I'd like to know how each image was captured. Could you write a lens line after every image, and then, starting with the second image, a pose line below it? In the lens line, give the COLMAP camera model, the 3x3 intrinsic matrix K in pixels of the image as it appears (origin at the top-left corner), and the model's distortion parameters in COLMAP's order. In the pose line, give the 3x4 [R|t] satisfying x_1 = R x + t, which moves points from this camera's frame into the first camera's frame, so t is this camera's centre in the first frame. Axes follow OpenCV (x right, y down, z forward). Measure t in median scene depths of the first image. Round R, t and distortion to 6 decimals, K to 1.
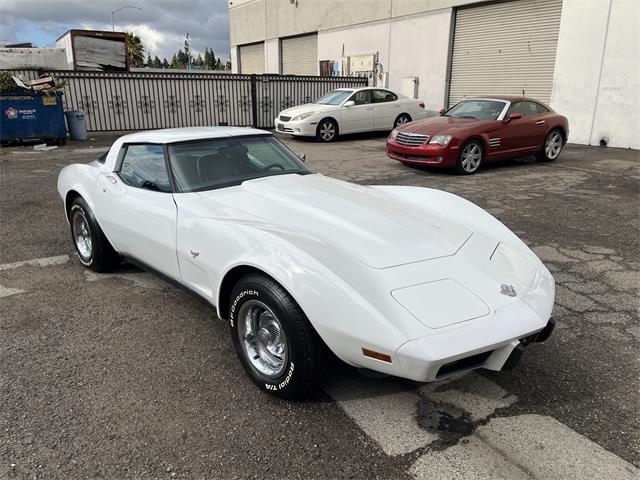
lens RADIAL K [[478.9, 0, 319.8], [0, 478.9, 245.0], [0, 0, 1]] dist [0.064706, -0.082147]
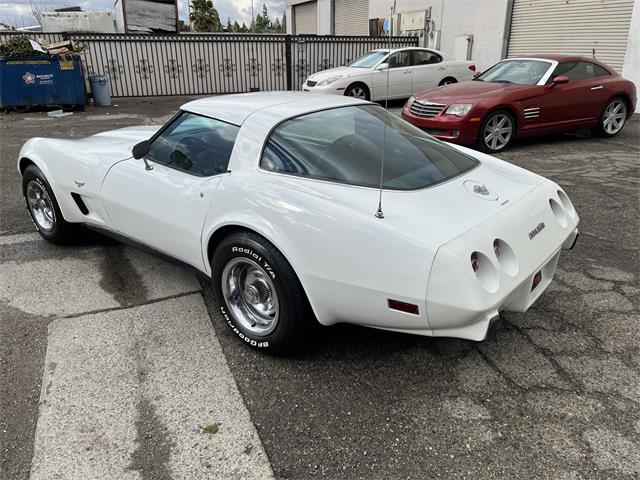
lens RADIAL K [[481.0, 0, 315.5], [0, 481.0, 237.6], [0, 0, 1]] dist [0.061737, -0.074105]
pose [[0.987379, 0.047343, -0.151136, 0.085230], [-0.039412, 0.997705, 0.055049, -0.021297], [0.153396, -0.048398, 0.986979, 0.078964]]
